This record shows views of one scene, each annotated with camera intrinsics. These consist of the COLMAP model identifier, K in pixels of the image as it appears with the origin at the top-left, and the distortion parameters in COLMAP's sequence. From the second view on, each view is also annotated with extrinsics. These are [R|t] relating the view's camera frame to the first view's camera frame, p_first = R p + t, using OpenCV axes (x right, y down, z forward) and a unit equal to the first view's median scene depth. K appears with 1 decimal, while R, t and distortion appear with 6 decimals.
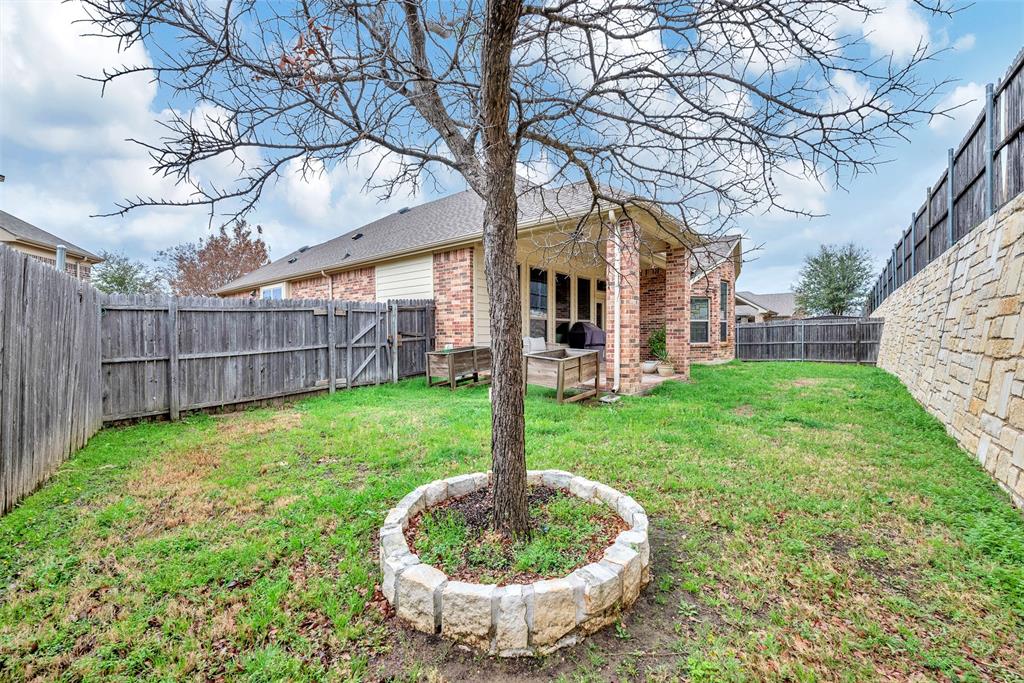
lens RADIAL K [[406.1, 0, 519.5], [0, 406.1, 336.3], [0, 0, 1]] dist [-0.008838, 0.003208]
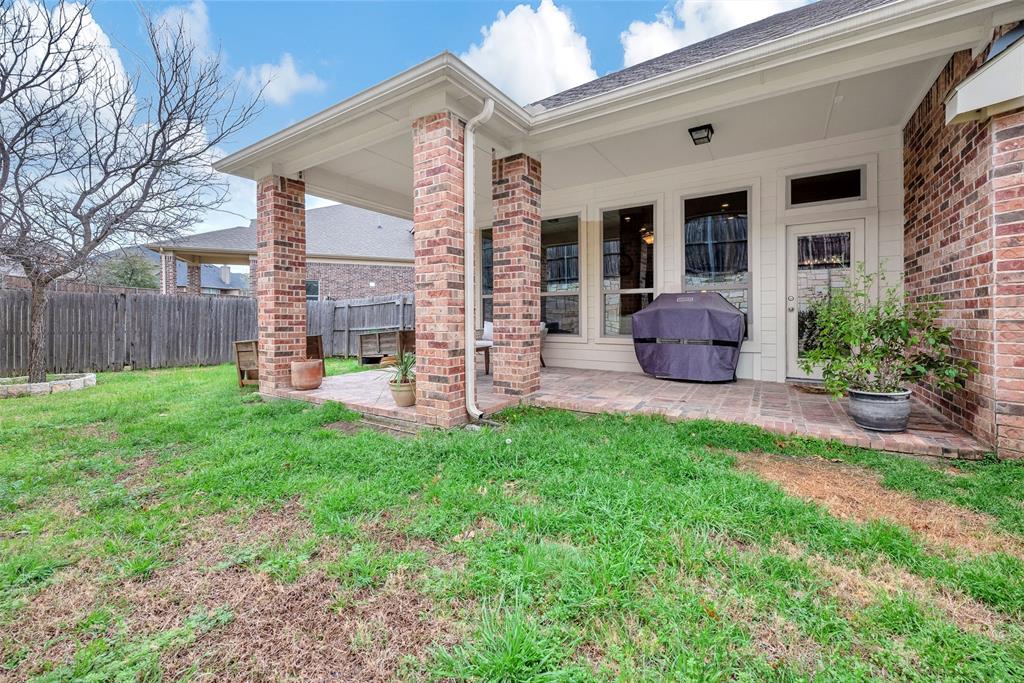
lens RADIAL K [[406.1, 0, 503.4], [0, 406.1, 317.3], [0, 0, 1]] dist [-0.008838, 0.003208]
pose [[0.100393, 0.000771, -0.994948, 0.827478], [0.000559, 0.999999, 0.000832, -0.008510], [0.994948, -0.000640, 0.100393, 1.020439]]
